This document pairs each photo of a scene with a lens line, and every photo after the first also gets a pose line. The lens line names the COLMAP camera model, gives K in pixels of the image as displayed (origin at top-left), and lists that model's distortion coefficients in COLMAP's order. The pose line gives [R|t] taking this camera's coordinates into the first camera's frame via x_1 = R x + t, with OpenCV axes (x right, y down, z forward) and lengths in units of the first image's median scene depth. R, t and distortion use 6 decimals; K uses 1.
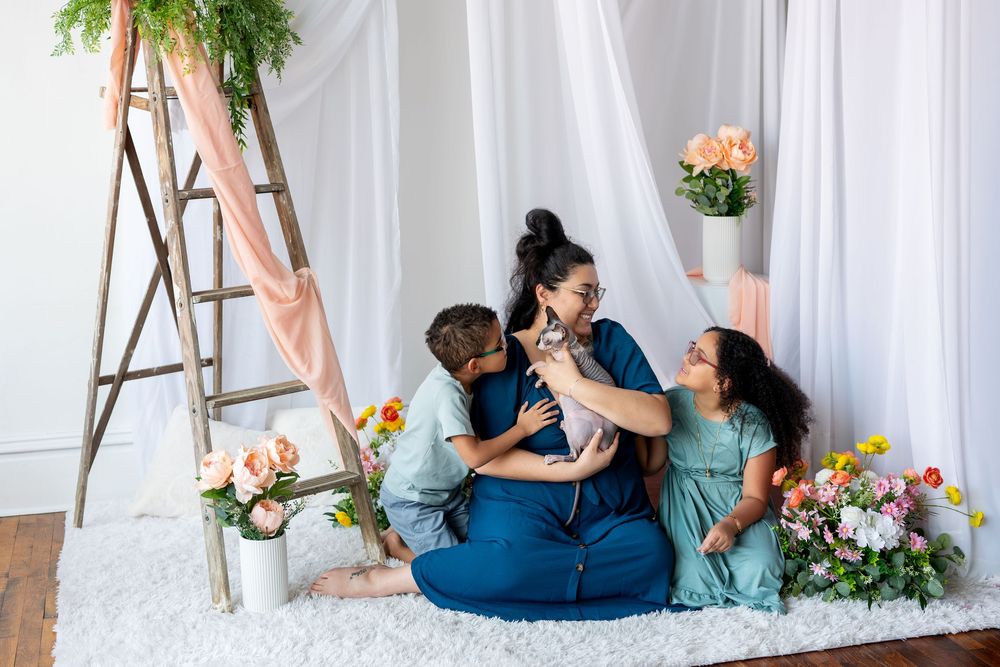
lens RADIAL K [[1359.9, 0, 496.4], [0, 1359.9, 347.4], [0, 0, 1]] dist [-0.016269, -0.012366]
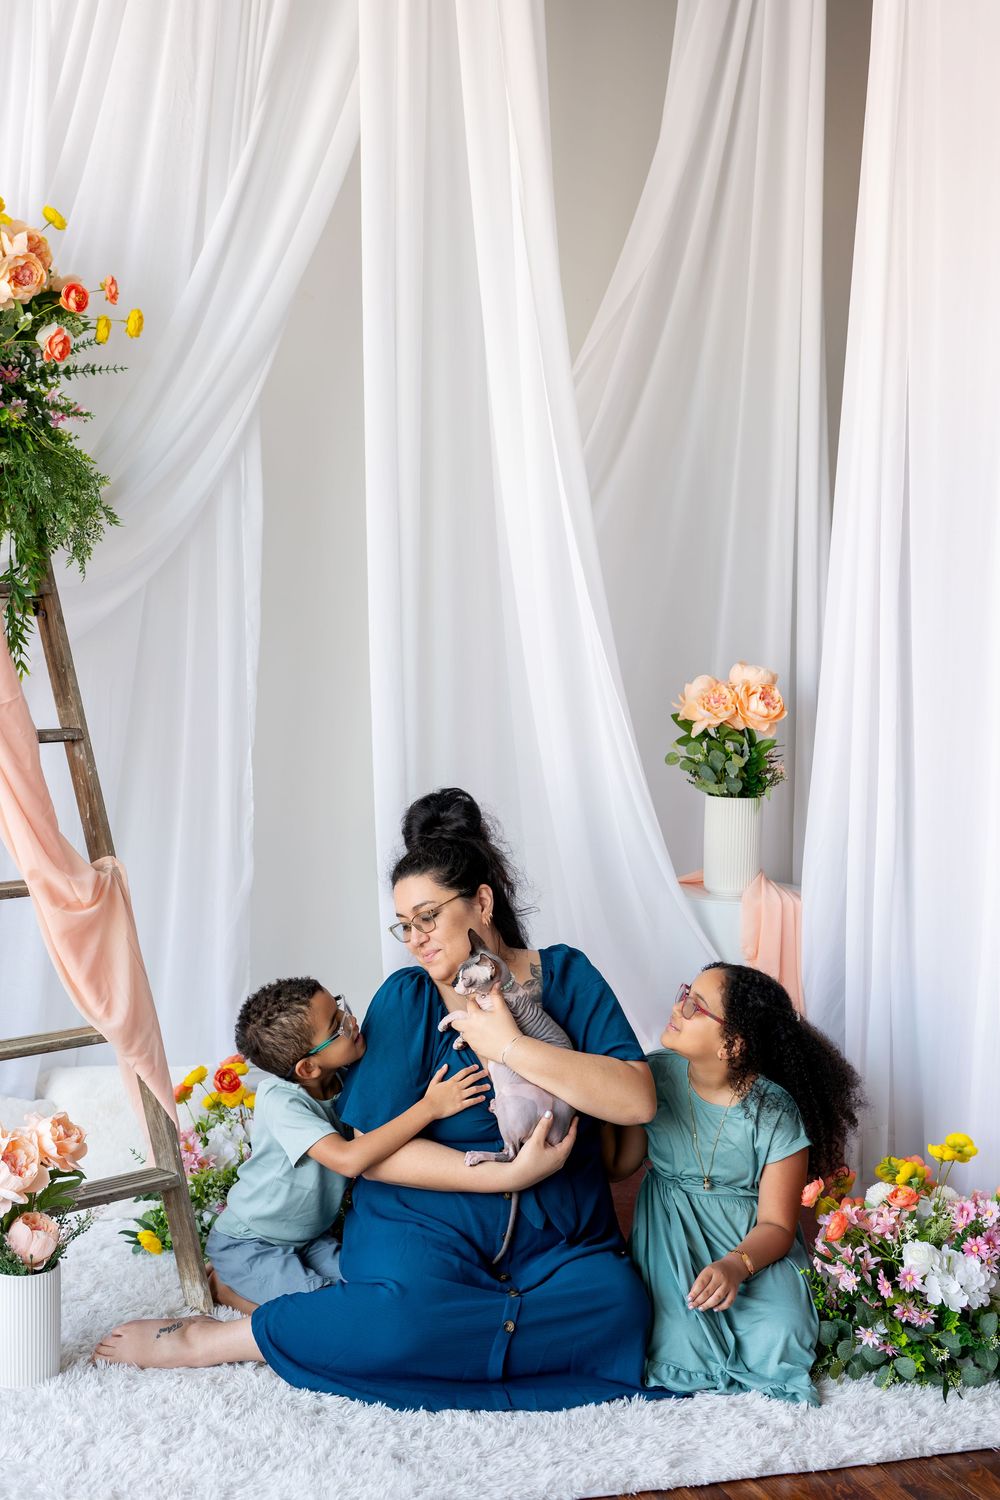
lens RADIAL K [[2039.8, 0, 502.9], [0, 2039.8, 767.6], [0, 0, 1]] dist [-0.016269, -0.012366]
pose [[0.998095, 0.032952, 0.052151, -0.002010], [-0.027768, 0.994879, -0.097180, -0.010780], [-0.055086, 0.095546, 0.993900, -0.003519]]
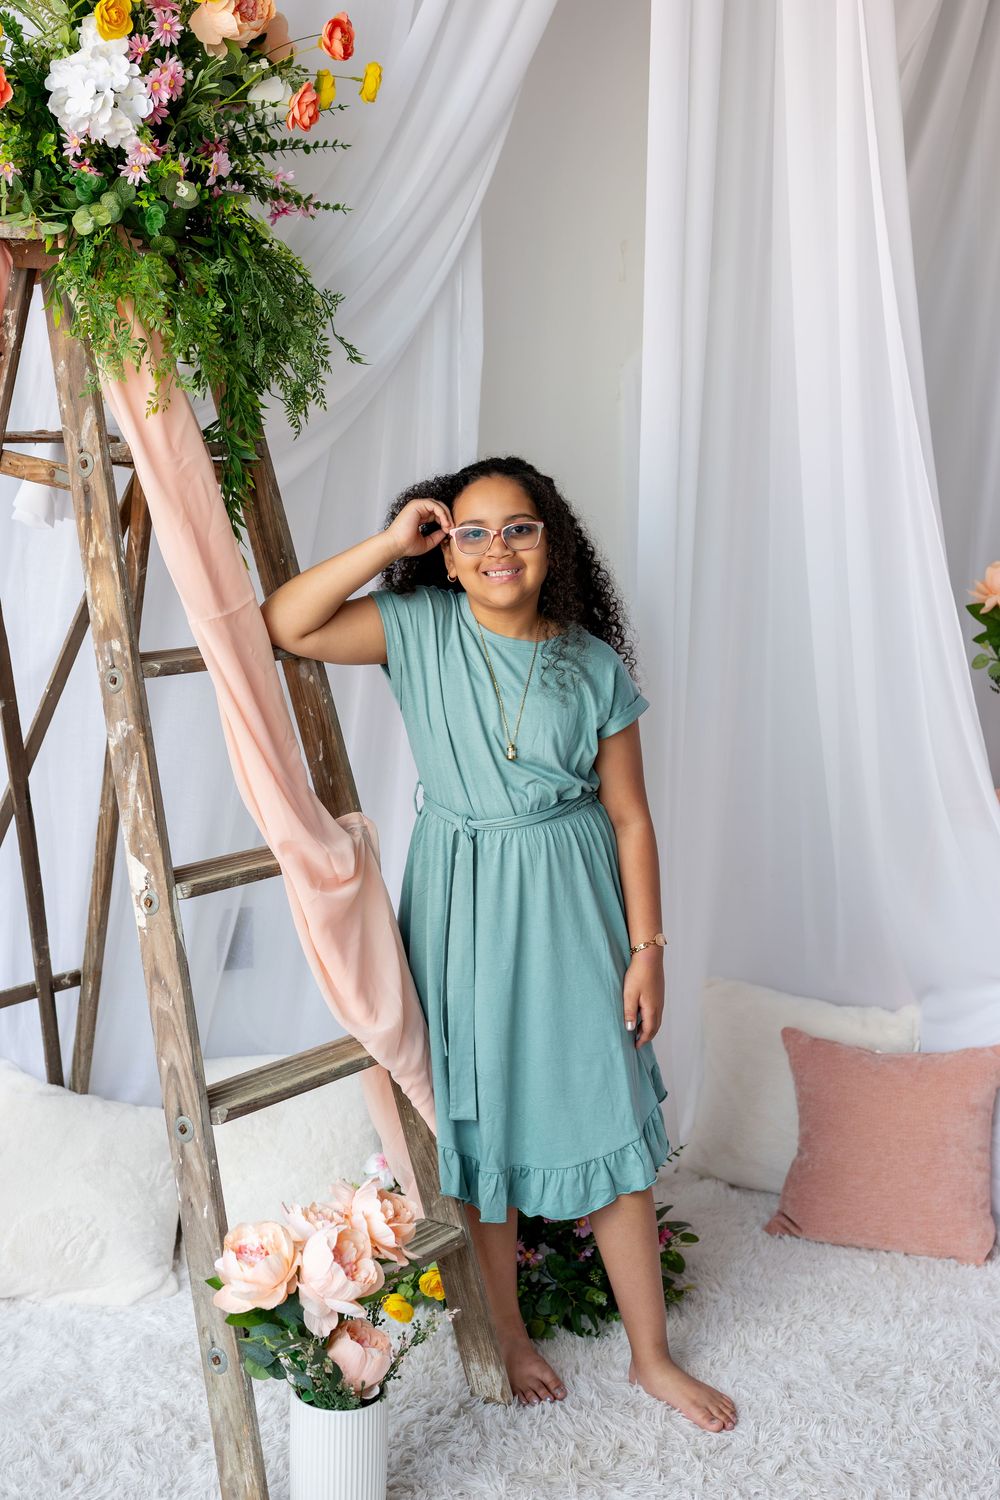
lens RADIAL K [[2039.8, 0, 502.9], [0, 2039.8, 767.6], [0, 0, 1]] dist [-0.016269, -0.012366]
pose [[0.978512, 0.010137, 0.205938, -0.251766], [-0.006412, 0.999804, -0.018744, -0.063897], [-0.206088, 0.017021, 0.978385, 0.273947]]
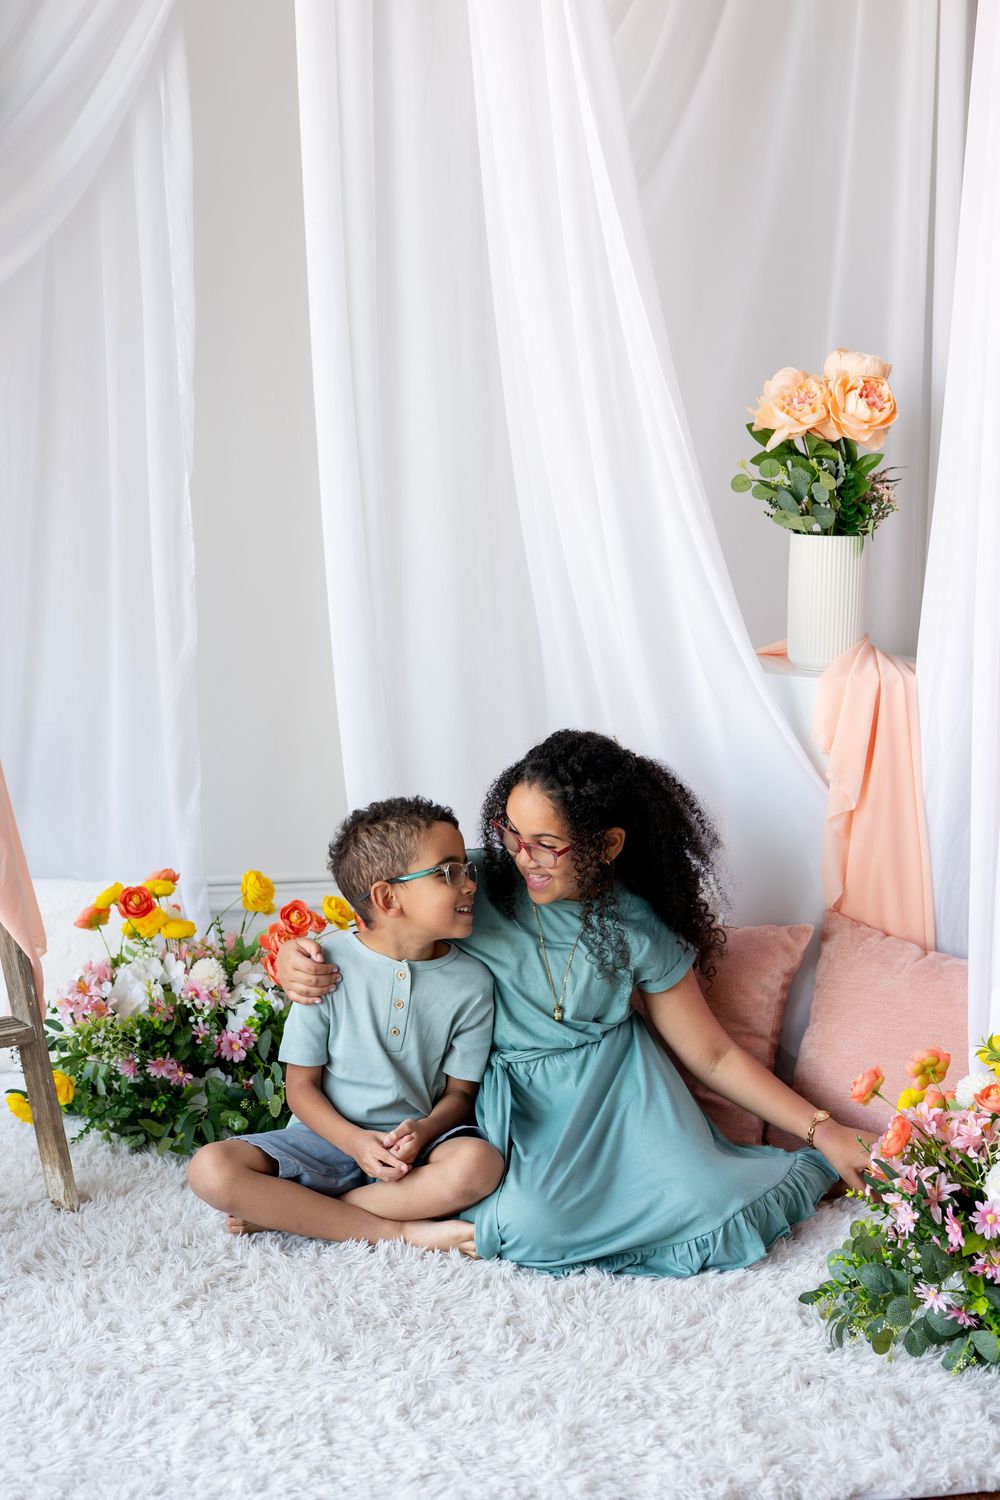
lens RADIAL K [[2105.0, 0, 500.0], [0, 2105.0, 750.0], [0, 0, 1]] dist [0.018977, -0.031643]
pose [[0.994430, 0.042427, -0.096479, 0.144152], [-0.043404, 0.999025, -0.008047, -0.008228], [0.096044, 0.012190, 0.995302, 0.262146]]
